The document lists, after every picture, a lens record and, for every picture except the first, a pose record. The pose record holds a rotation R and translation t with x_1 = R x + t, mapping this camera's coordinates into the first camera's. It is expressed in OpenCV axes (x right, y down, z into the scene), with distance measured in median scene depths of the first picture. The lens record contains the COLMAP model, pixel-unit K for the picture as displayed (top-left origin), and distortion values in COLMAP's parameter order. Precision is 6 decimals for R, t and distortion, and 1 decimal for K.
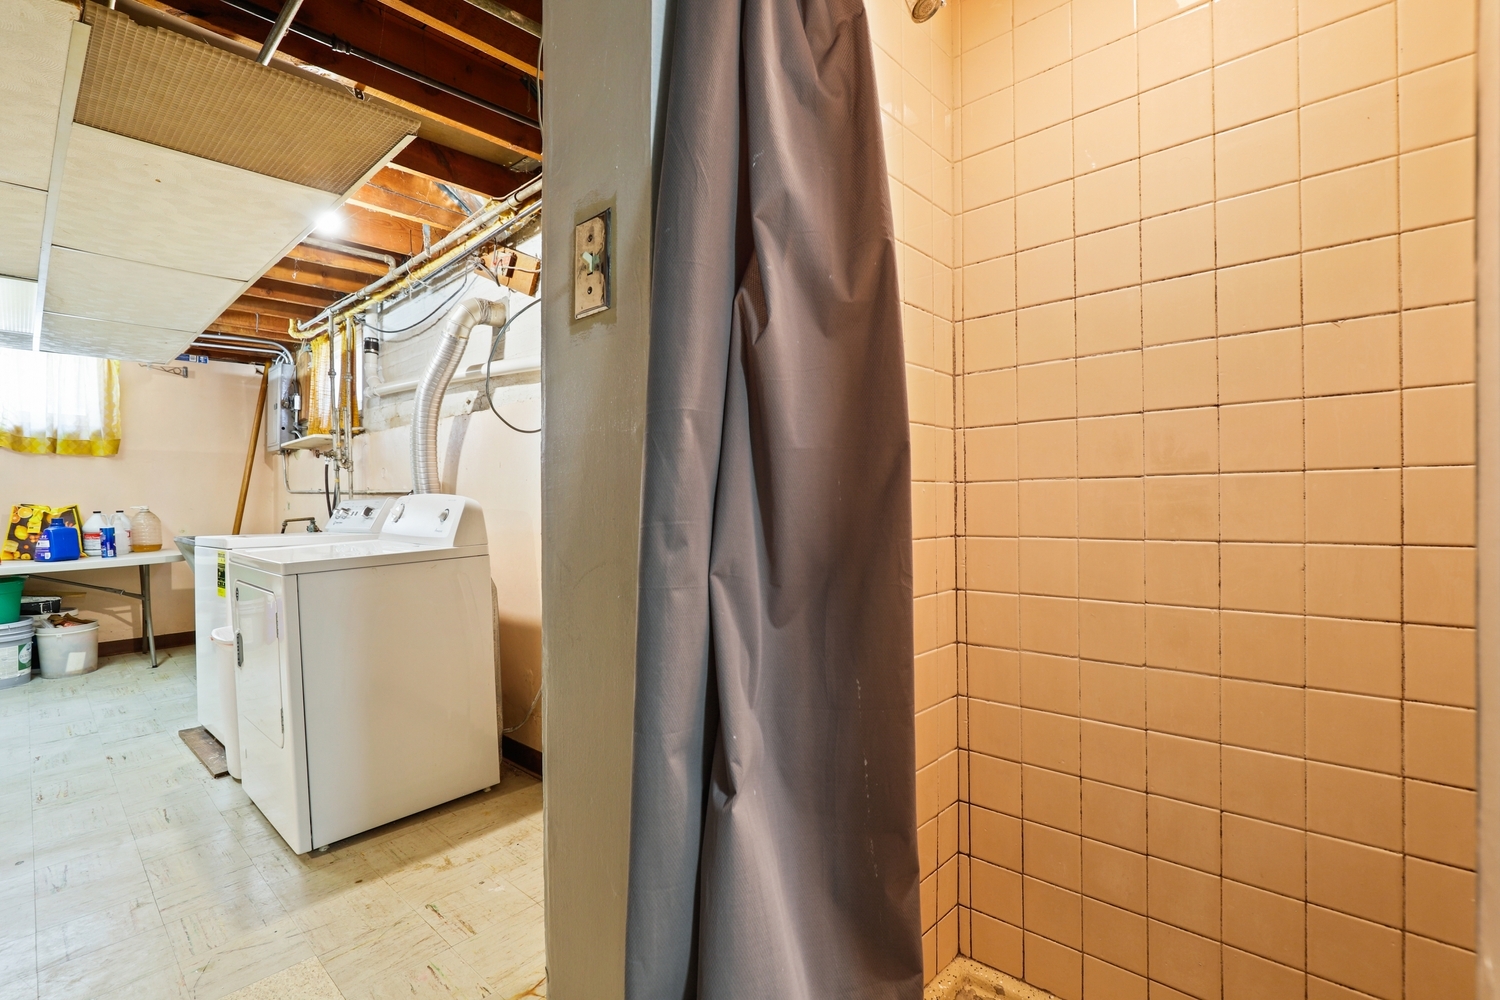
lens RADIAL K [[693.4, 0, 757.5], [0, 693.4, 505.1], [0, 0, 1]] dist [-0.016157, 0.003963]
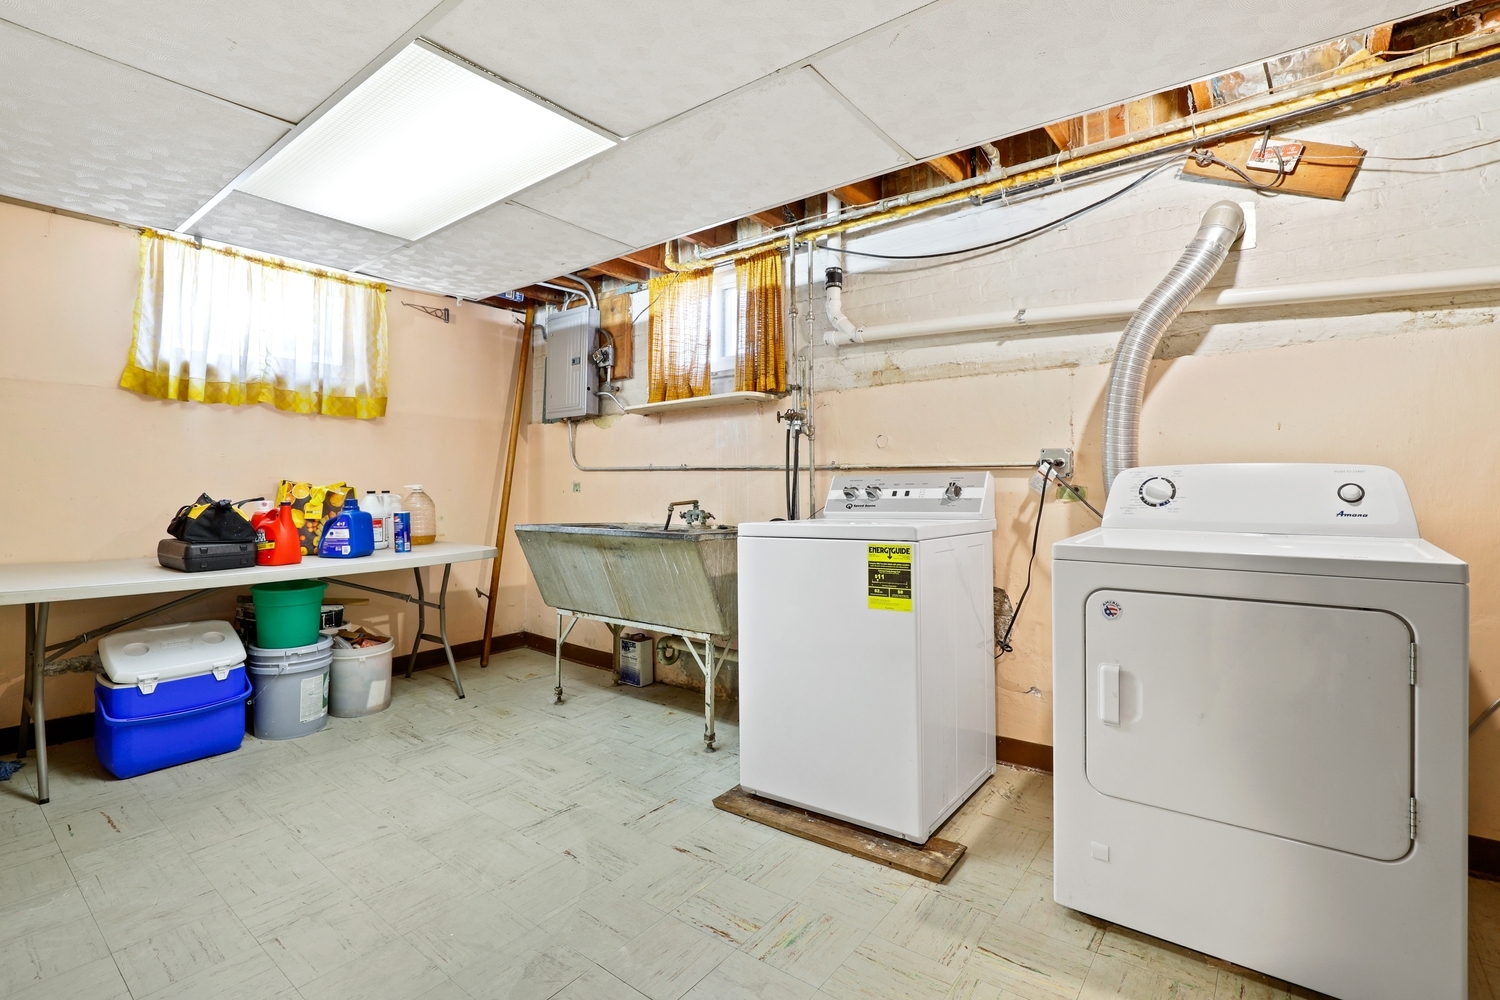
lens RADIAL K [[706.1, 0, 749.8], [0, 706.1, 485.4], [0, 0, 1]] dist [-0.001554, 0.000120]
pose [[0.997014, 0.007700, 0.076841, -0.645355], [-0.006504, 0.999854, -0.015809, 0.013252], [-0.076951, 0.015263, 0.996918, 0.201651]]
